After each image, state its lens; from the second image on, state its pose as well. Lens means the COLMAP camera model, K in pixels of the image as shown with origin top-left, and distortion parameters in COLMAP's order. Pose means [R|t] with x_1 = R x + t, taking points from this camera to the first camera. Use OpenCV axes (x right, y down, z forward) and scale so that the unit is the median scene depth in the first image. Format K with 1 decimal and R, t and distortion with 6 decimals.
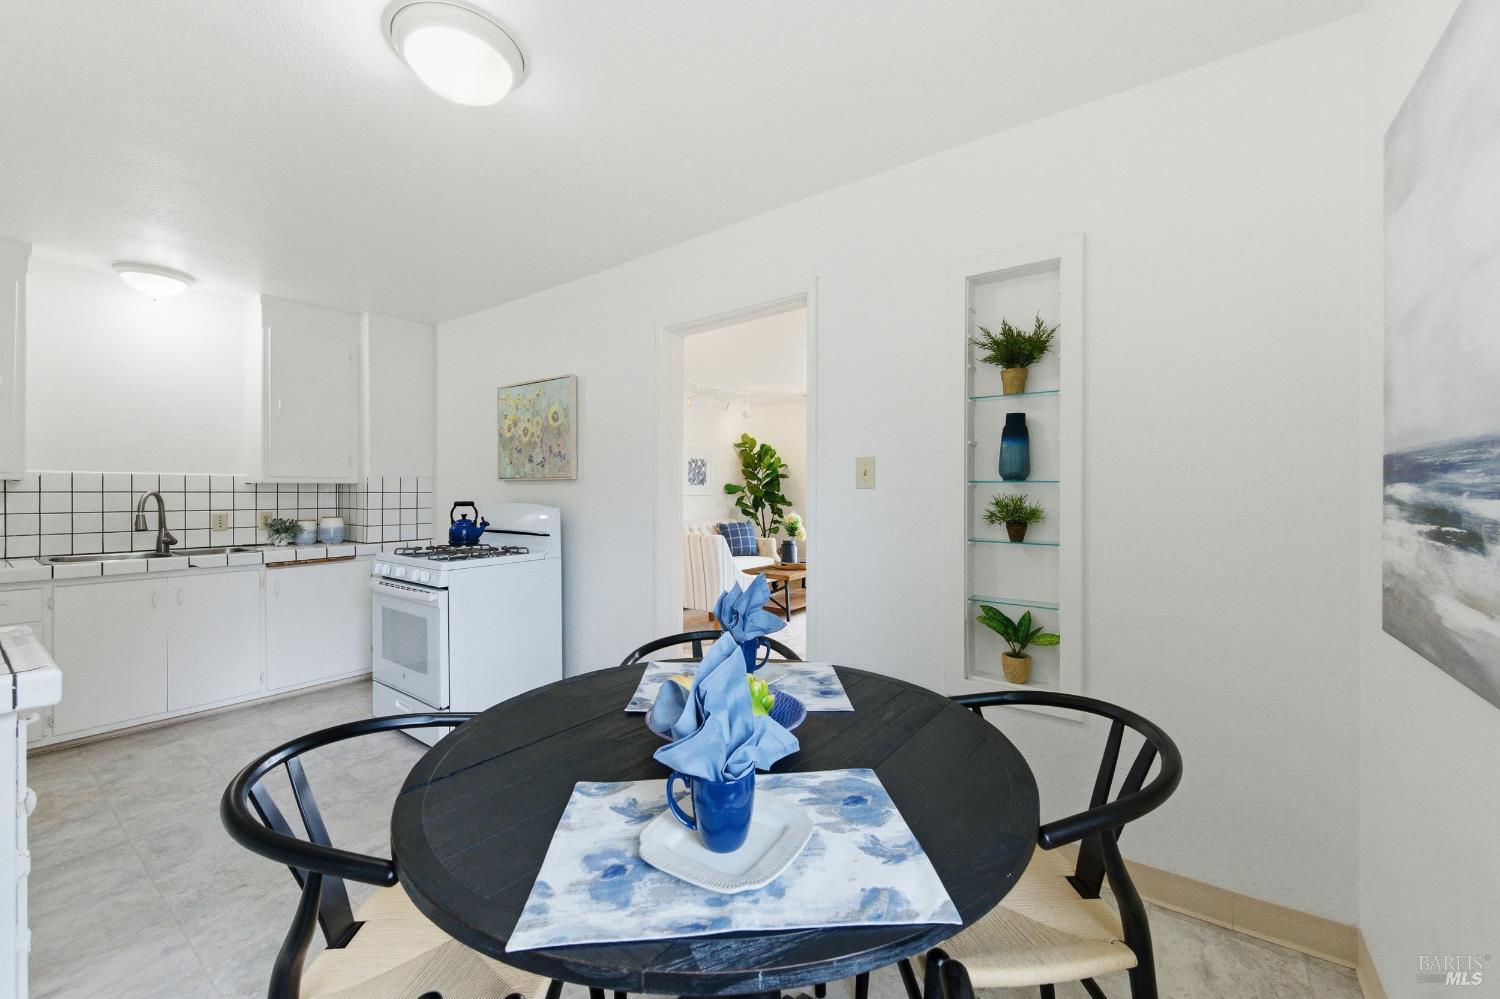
lens RADIAL K [[597.3, 0, 747.1], [0, 597.3, 499.8], [0, 0, 1]] dist [0.002061, -0.000138]
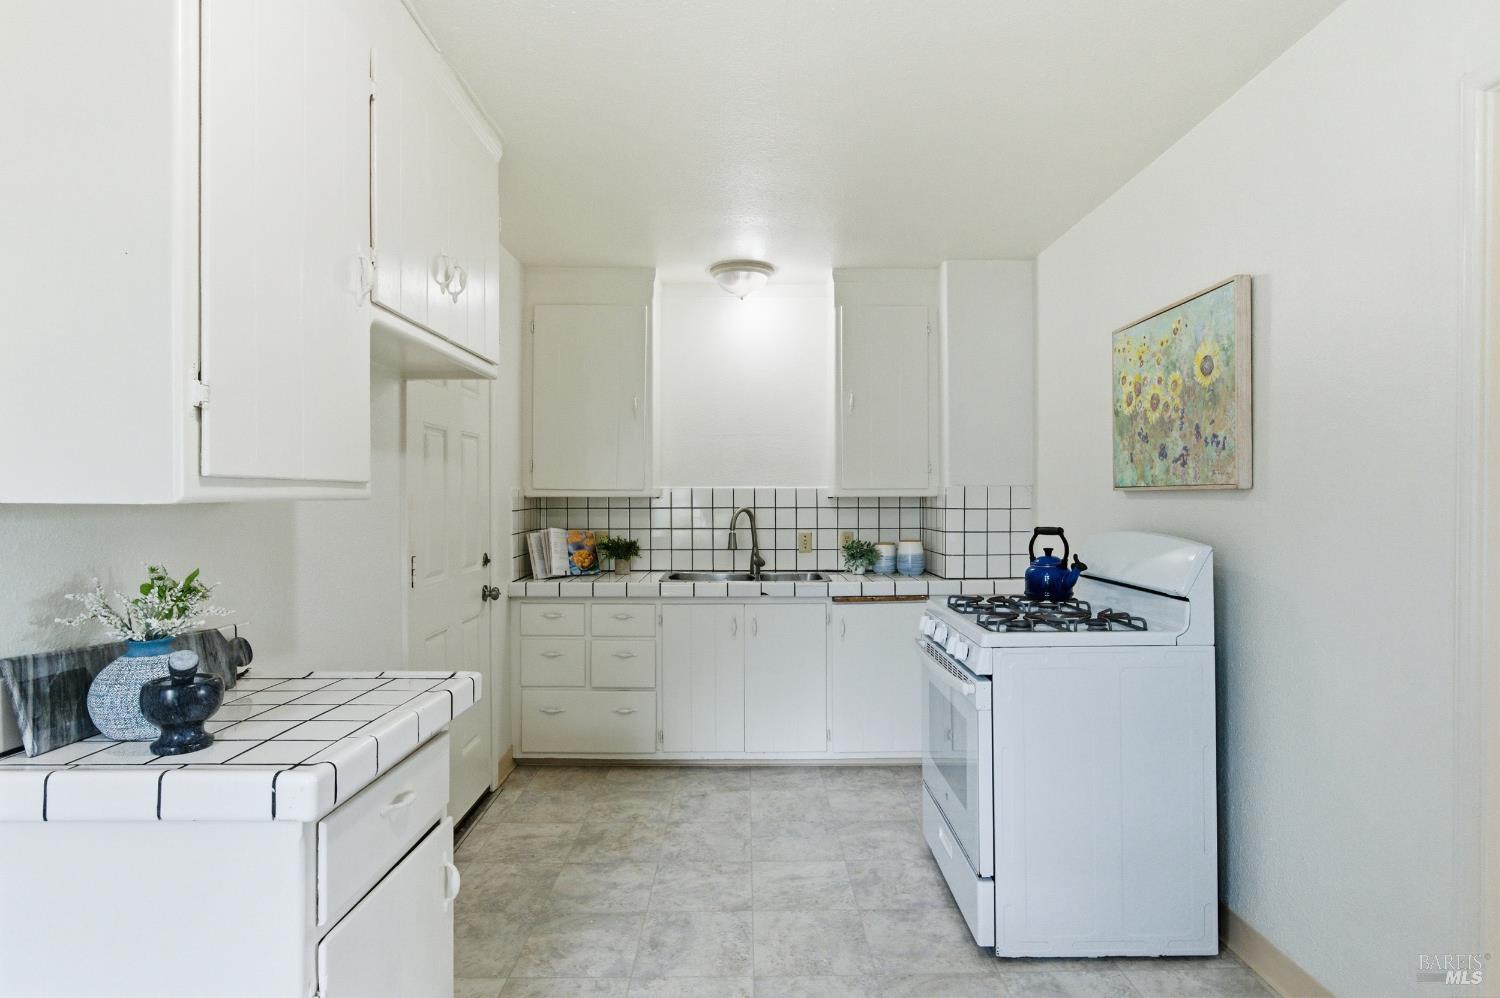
lens RADIAL K [[777.4, 0, 756.2], [0, 777.4, 508.5], [0, 0, 1]] dist [-0.002702, -0.000111]
pose [[0.601812, 0.006866, -0.798608, -0.021525], [-0.007098, 0.999970, 0.003248, -0.016517], [0.798606, 0.003714, 0.601842, 0.284052]]
